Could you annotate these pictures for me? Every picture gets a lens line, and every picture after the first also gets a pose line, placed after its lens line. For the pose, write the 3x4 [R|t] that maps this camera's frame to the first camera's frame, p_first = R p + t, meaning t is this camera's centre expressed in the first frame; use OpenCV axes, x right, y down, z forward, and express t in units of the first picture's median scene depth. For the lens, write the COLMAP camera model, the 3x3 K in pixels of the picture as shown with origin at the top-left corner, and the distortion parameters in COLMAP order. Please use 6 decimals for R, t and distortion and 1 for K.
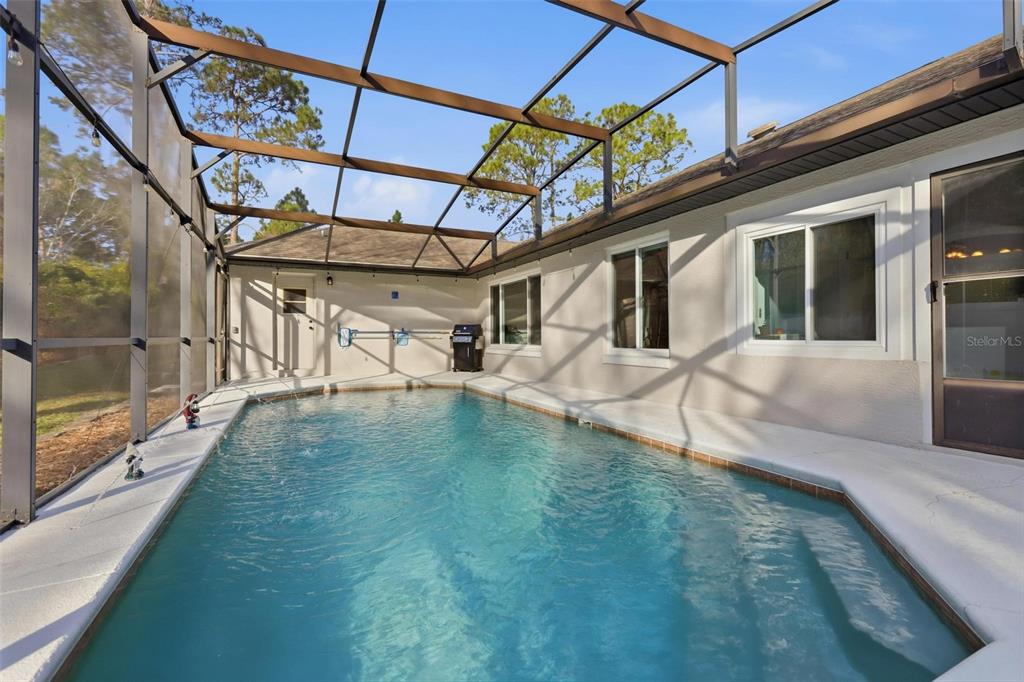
lens RADIAL K [[455.2, 0, 510.1], [0, 455.2, 335.3], [0, 0, 1]] dist [-0.007958, 0.001236]
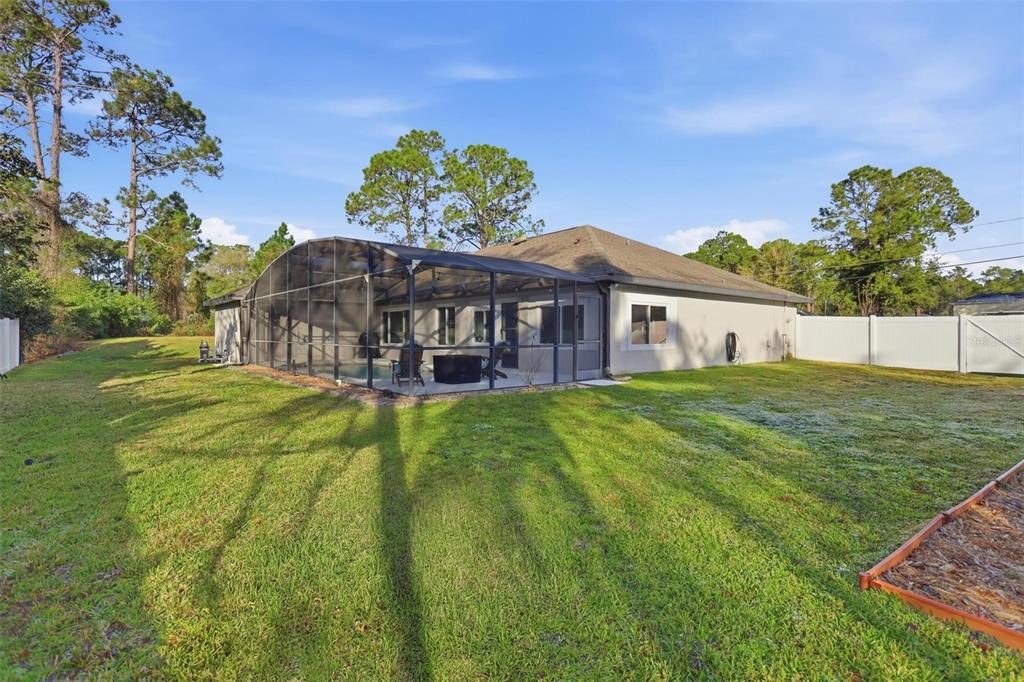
lens RADIAL K [[502.7, 0, 516.4], [0, 502.7, 335.5], [0, 0, 1]] dist [0.004198, 0.000504]
pose [[0.965581, 0.006993, 0.260009, -0.020124], [-0.007531, 0.999971, 0.001072, -0.004862], [-0.259994, -0.002993, 0.965606, -0.439394]]
